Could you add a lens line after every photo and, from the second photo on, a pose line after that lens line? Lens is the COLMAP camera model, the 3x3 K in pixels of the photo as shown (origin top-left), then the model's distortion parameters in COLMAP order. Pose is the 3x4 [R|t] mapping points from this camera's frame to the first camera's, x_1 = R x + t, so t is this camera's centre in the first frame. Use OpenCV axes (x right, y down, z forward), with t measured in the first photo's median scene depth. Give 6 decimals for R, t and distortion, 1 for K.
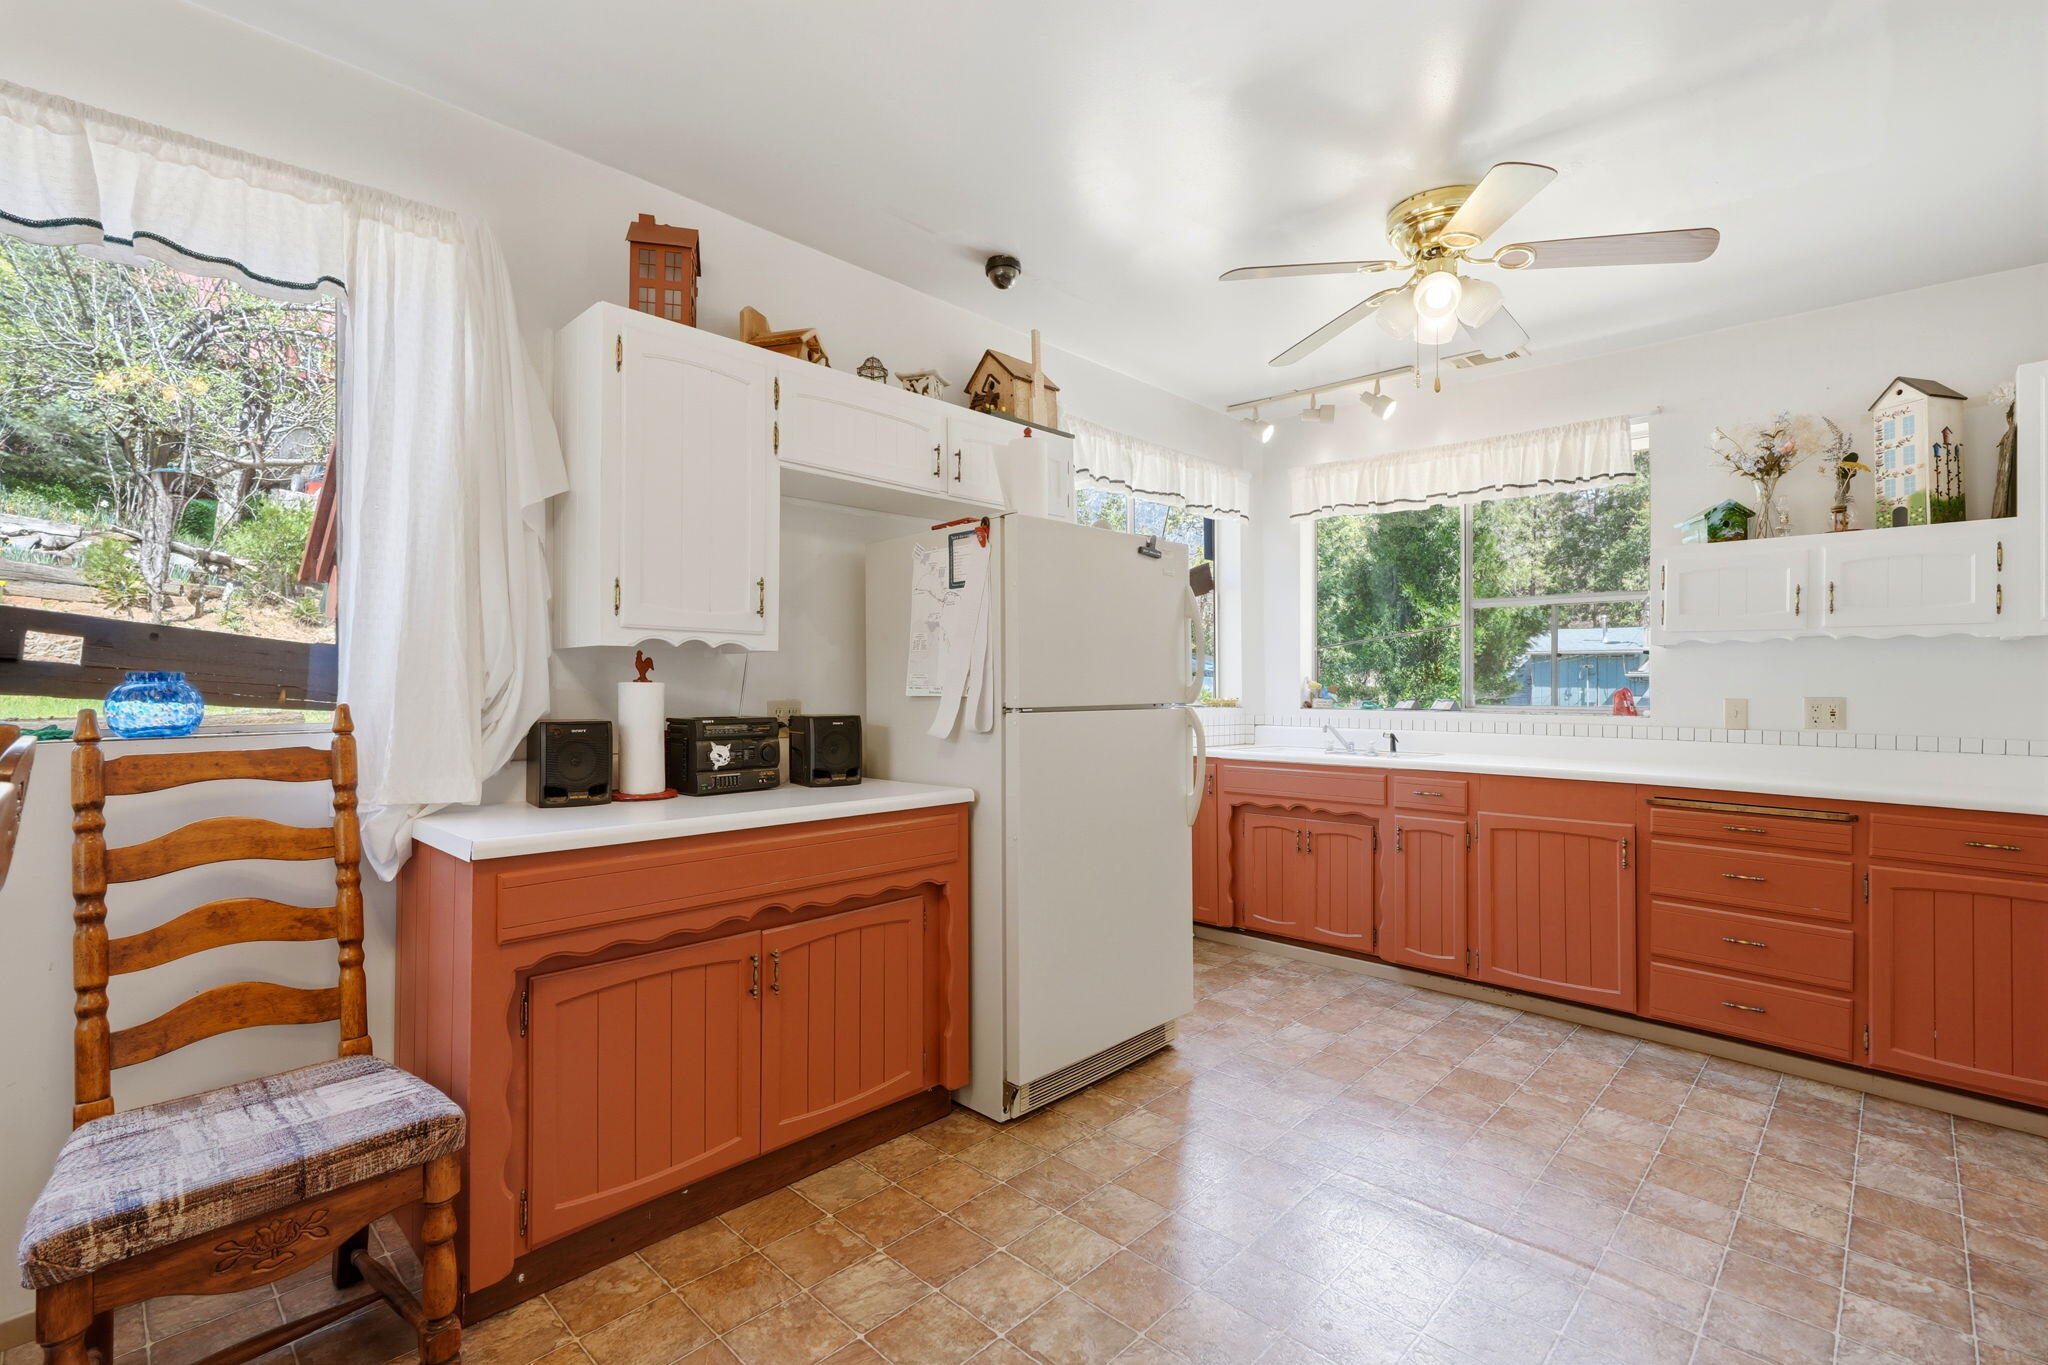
lens RADIAL K [[912.3, 0, 1022.7], [0, 912.3, 678.8], [0, 0, 1]] dist [-0.000048, -0.000194]
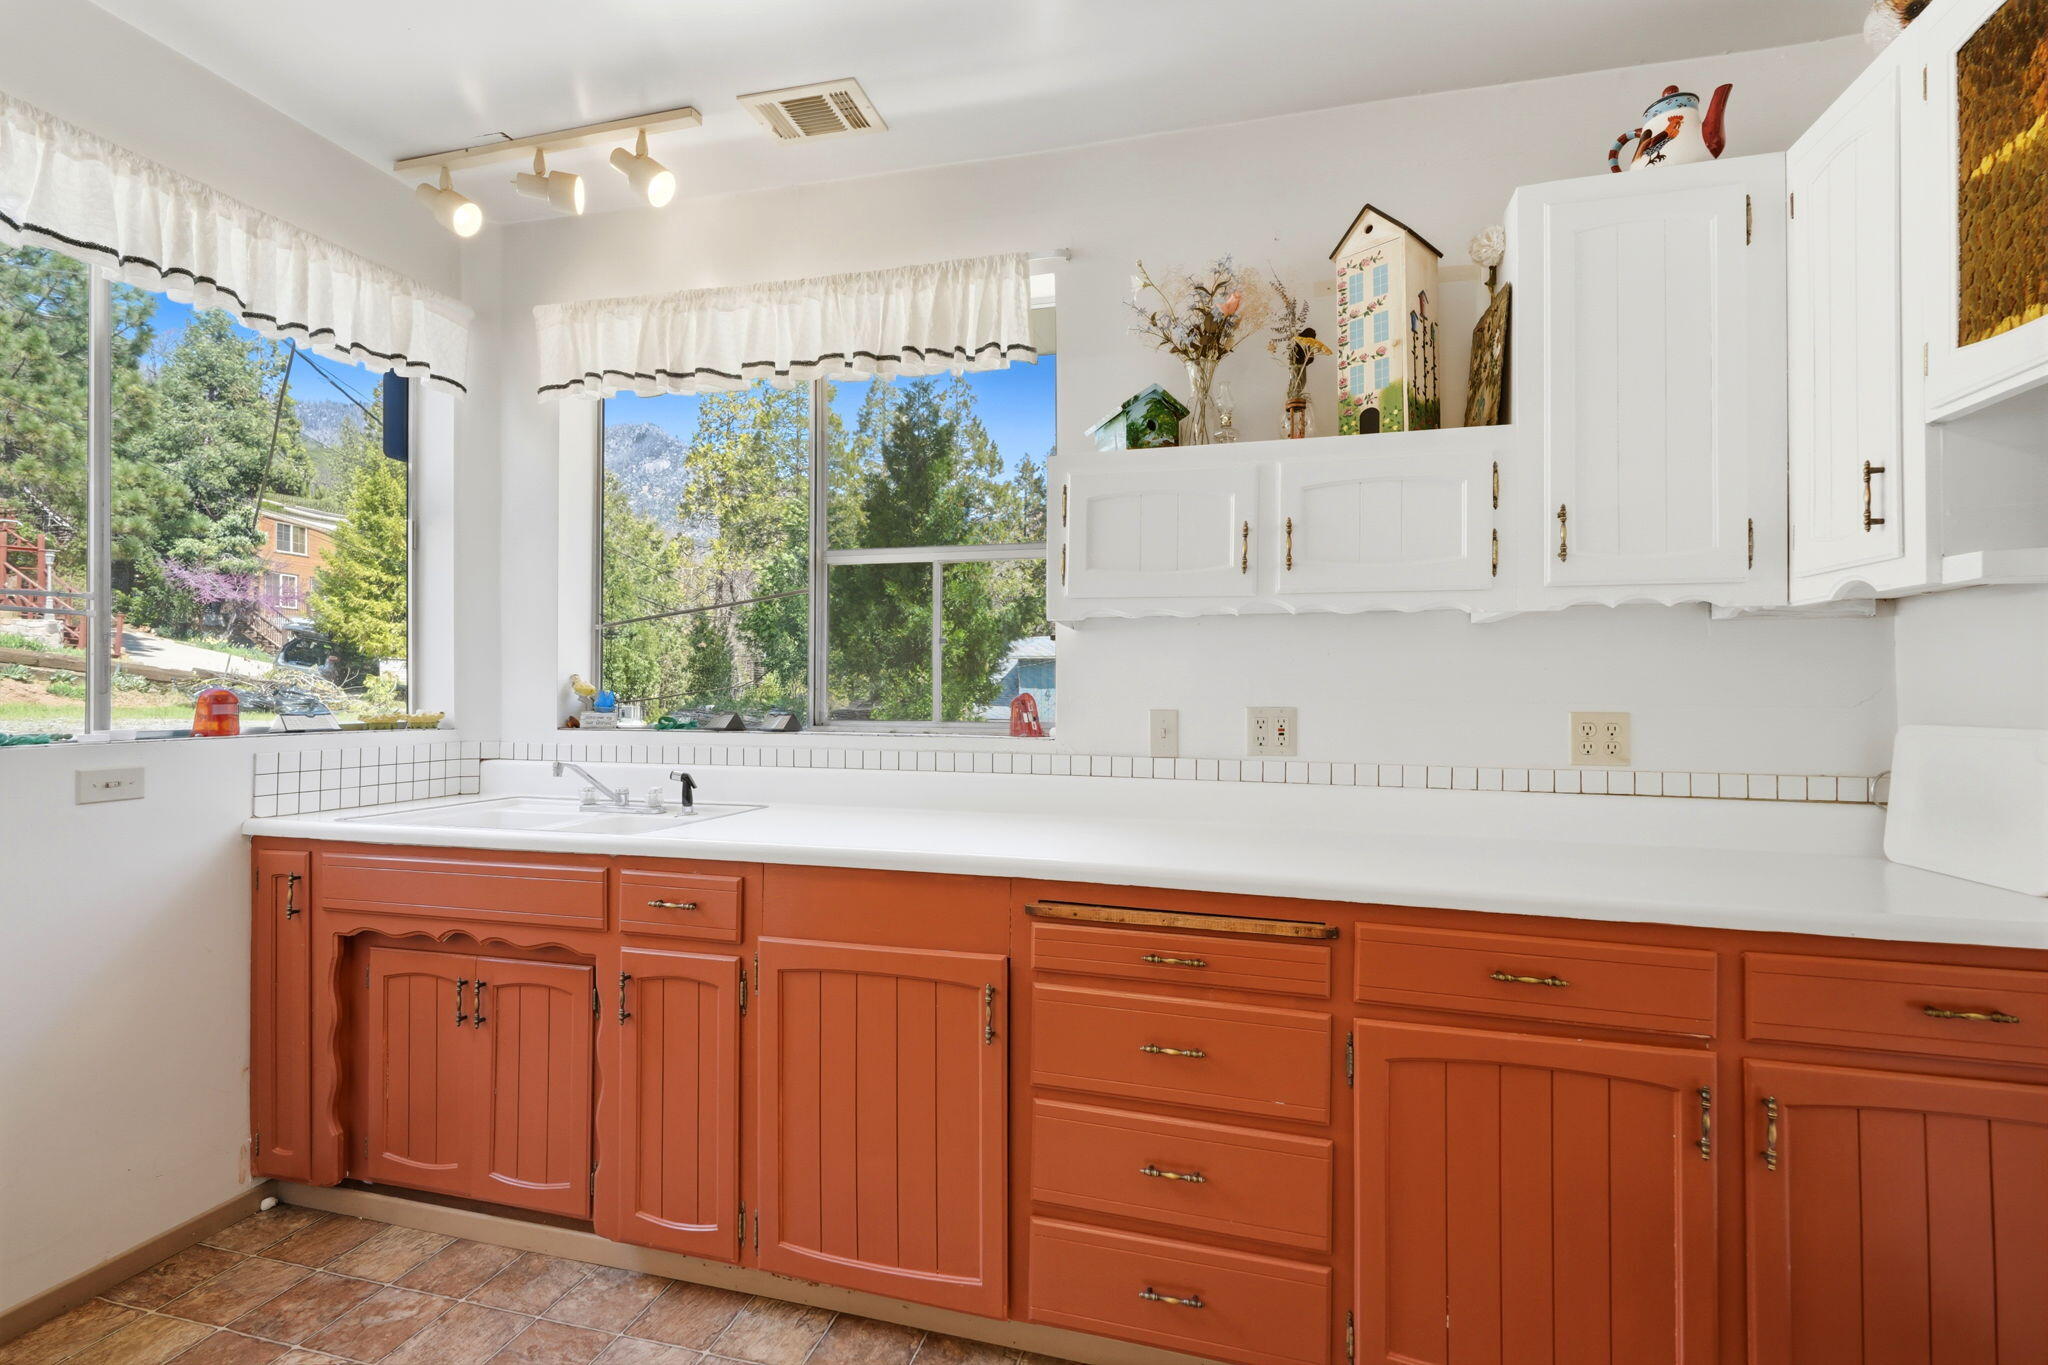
lens RADIAL K [[912.3, 0, 1022.3], [0, 912.3, 679.2], [0, 0, 1]] dist [-0.000048, -0.000194]
pose [[0.875671, 0.003382, 0.482897, 0.431883], [-0.002558, 0.999994, -0.002365, 0.002666], [-0.482902, 0.000836, 0.875674, 0.545484]]
